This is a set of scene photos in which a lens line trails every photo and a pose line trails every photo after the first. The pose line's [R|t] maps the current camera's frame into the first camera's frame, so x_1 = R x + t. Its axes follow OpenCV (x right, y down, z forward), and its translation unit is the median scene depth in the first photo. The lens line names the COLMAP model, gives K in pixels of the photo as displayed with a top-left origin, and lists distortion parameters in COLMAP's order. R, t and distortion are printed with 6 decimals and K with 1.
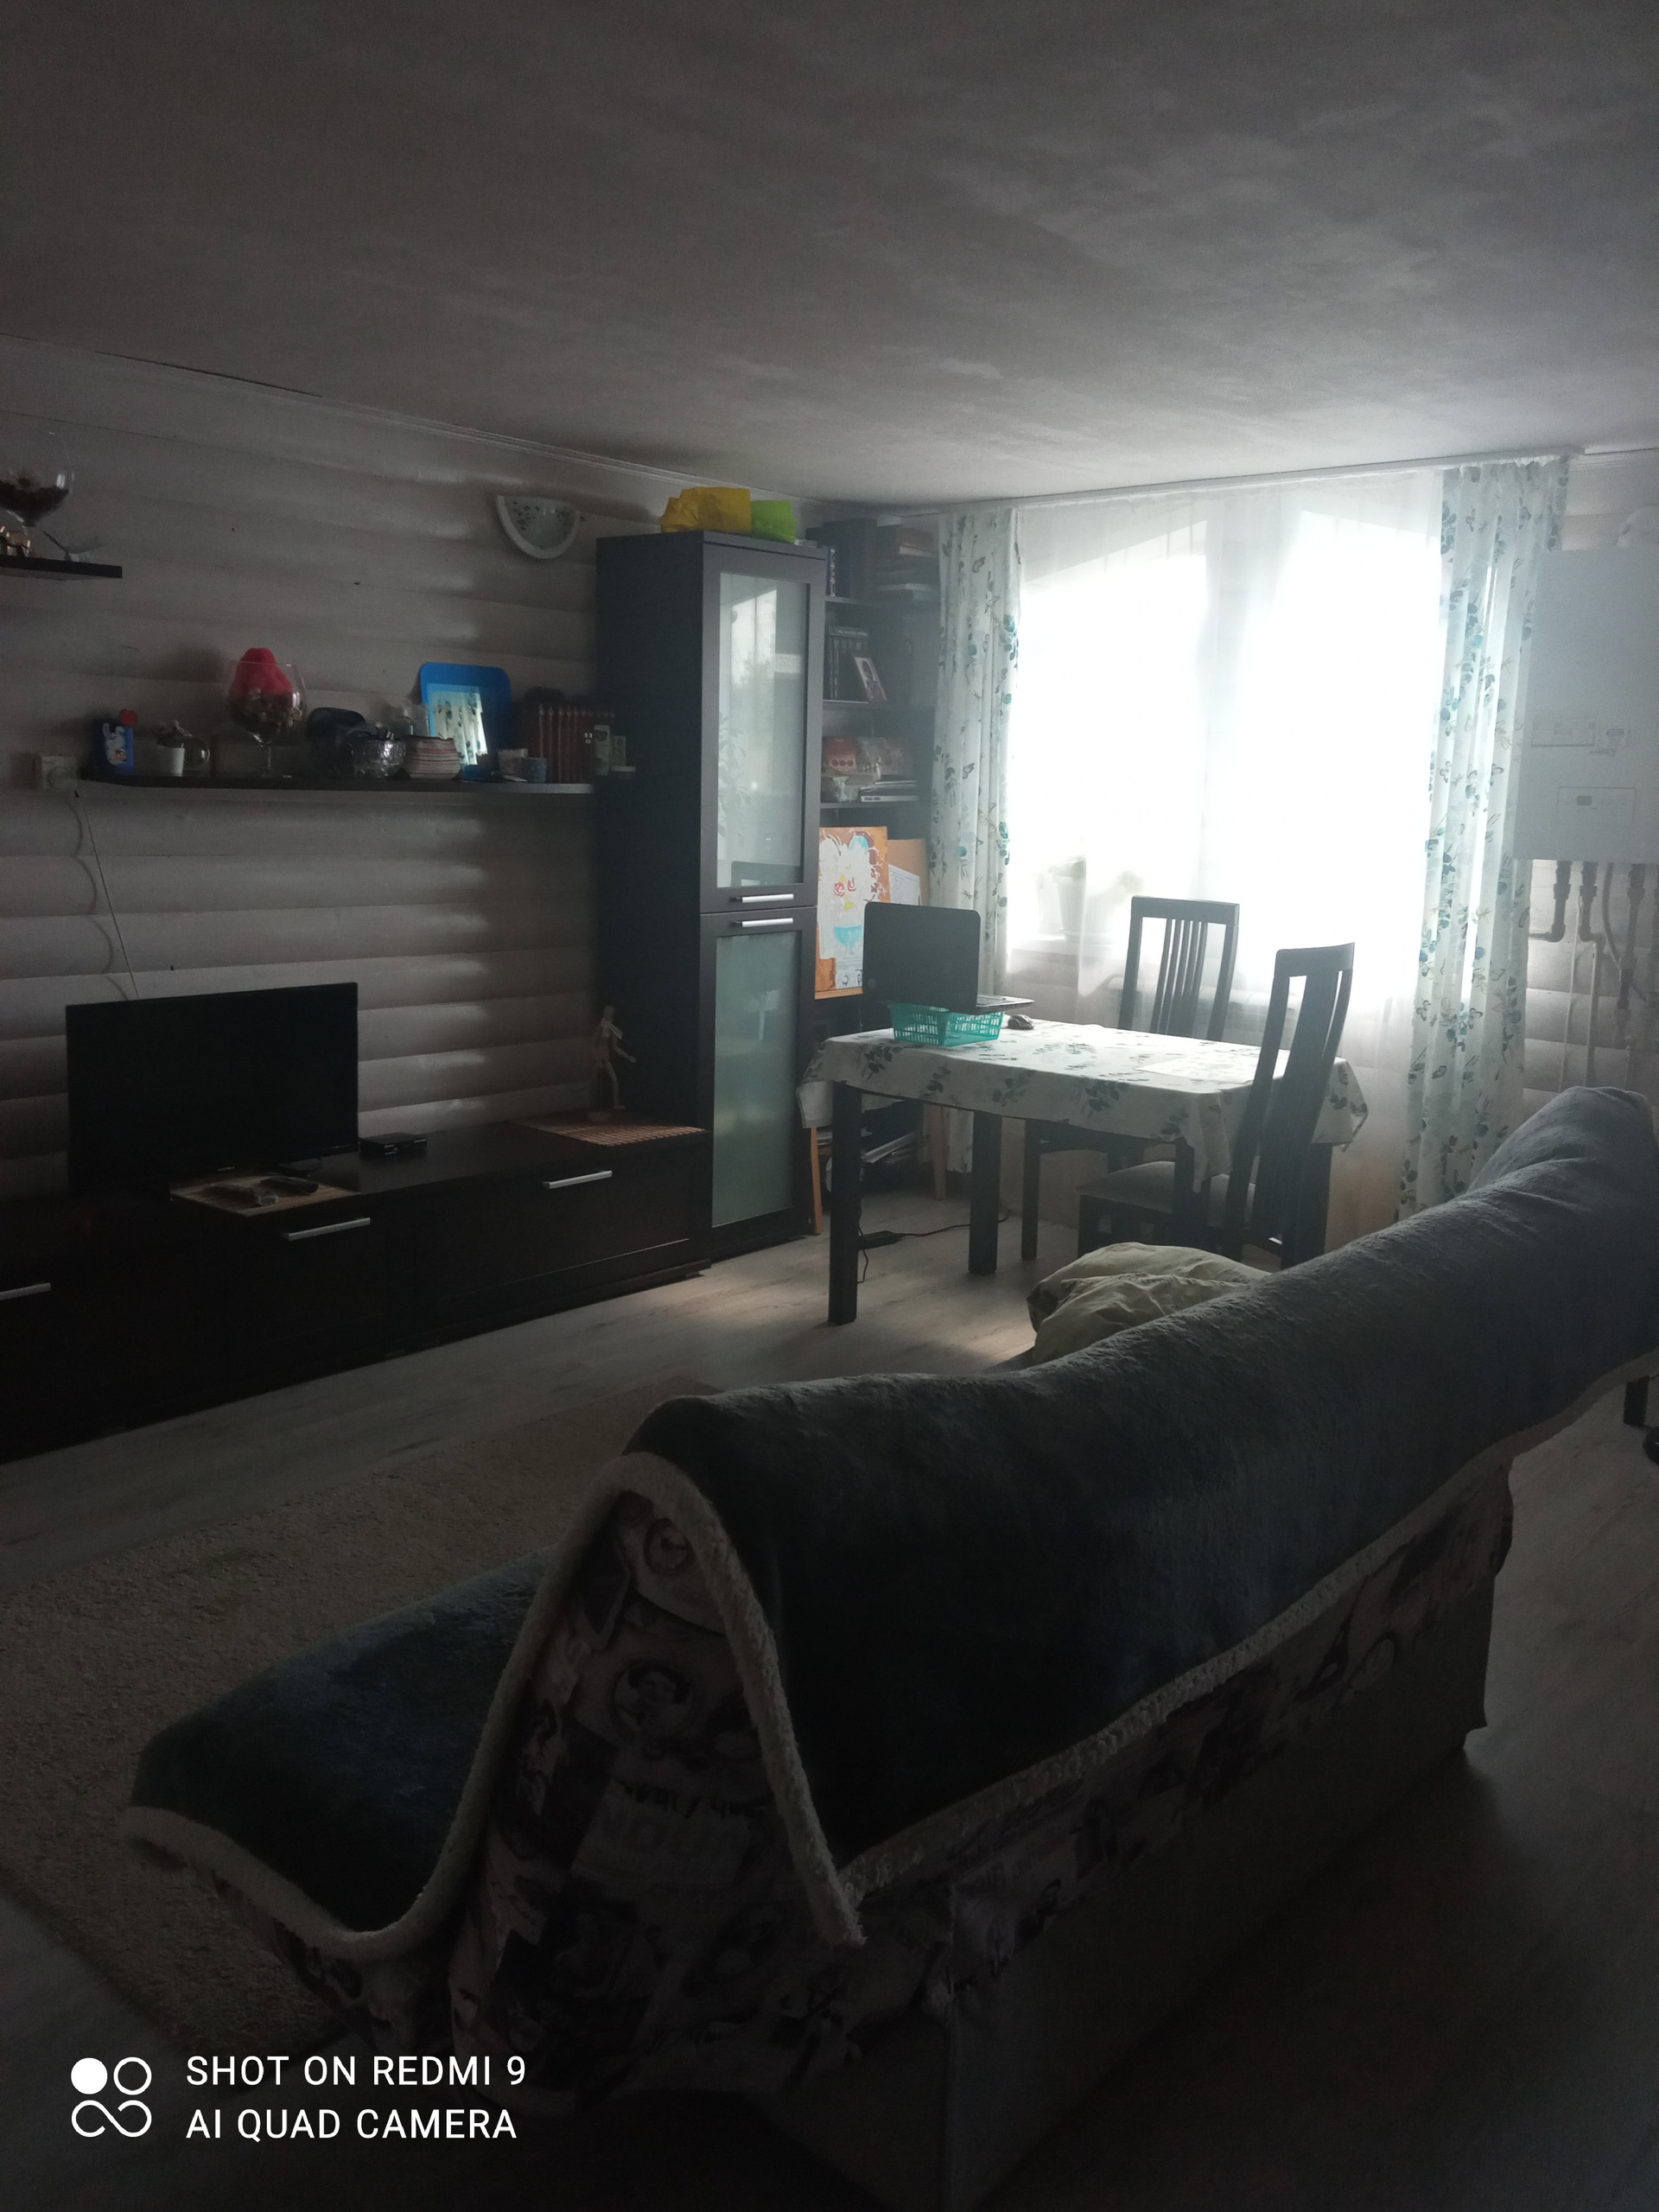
lens RADIAL K [[1668.8, 0, 821.3], [0, 1668.8, 1069.9], [0, 0, 1]] dist [-0.030245, -0.000130]
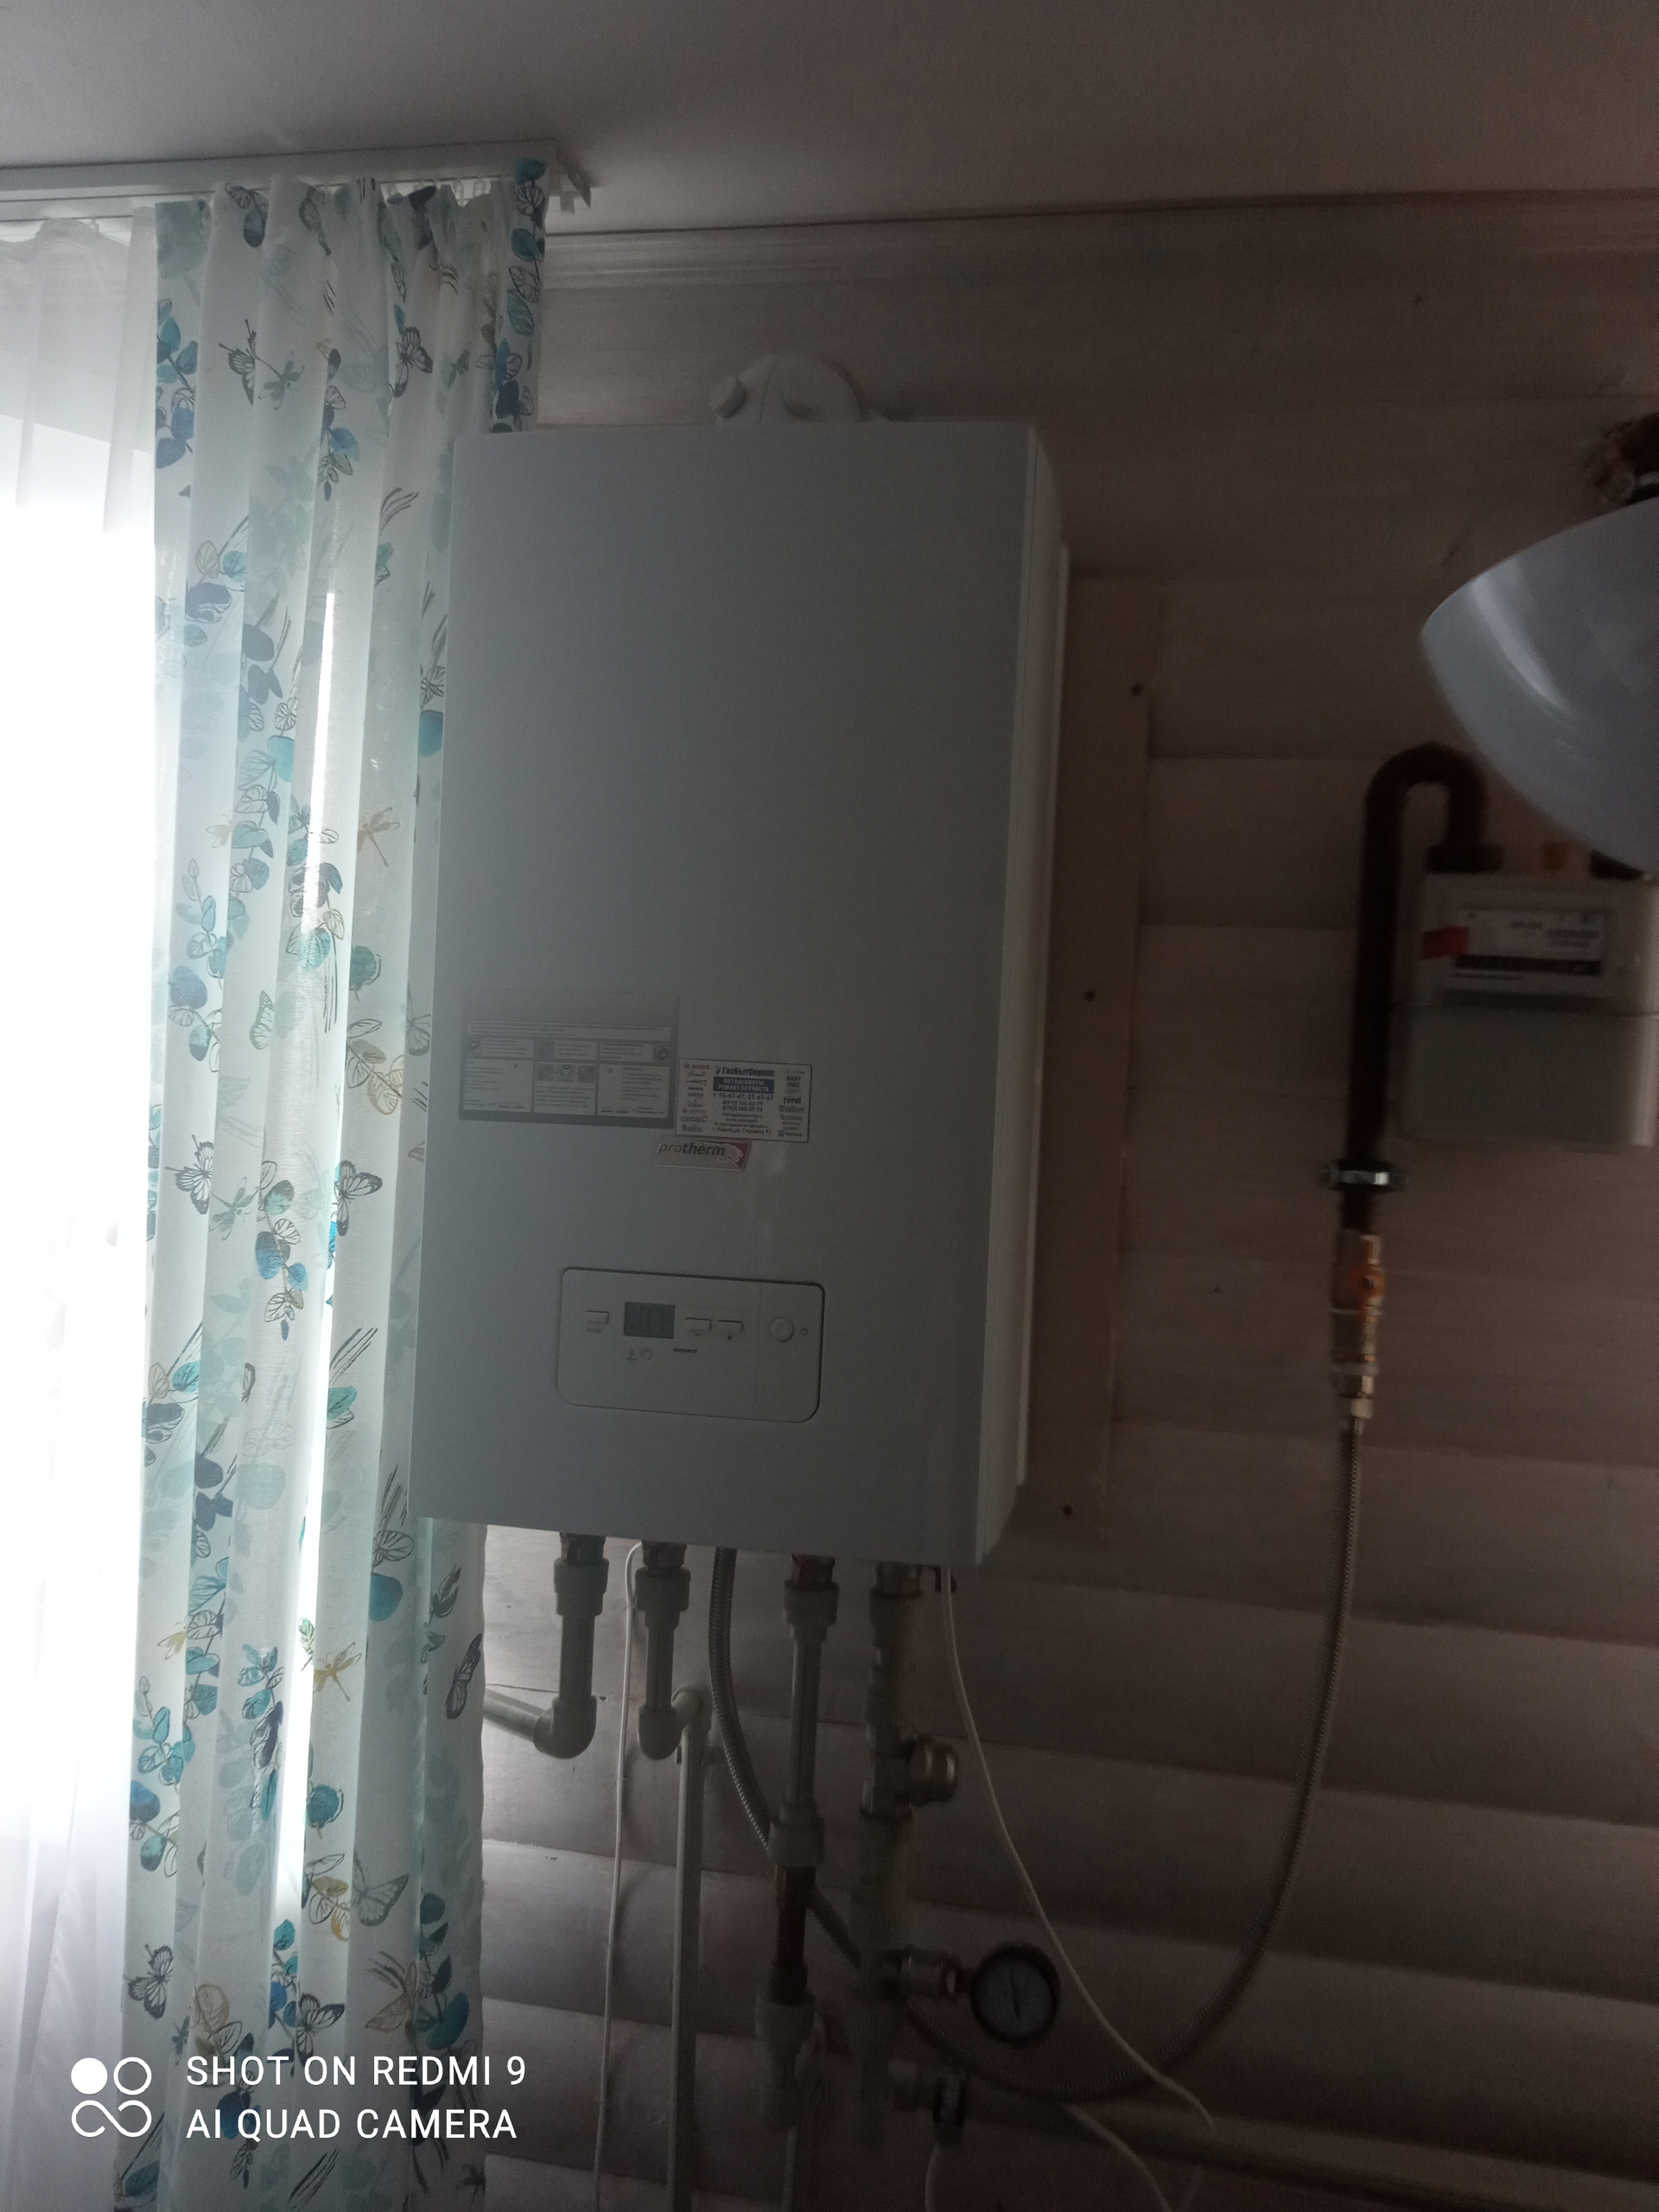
lens RADIAL K [[1814.7, 0, 835.7], [0, 1814.7, 1097.6], [0, 0, 1]] dist [0.122632, -0.216994]
pose [[0.839816, 0.009247, 0.542793, 0.298355], [0.066771, 0.990504, -0.120185, -0.149178], [-0.538749, 0.137176, 0.831223, 0.673368]]
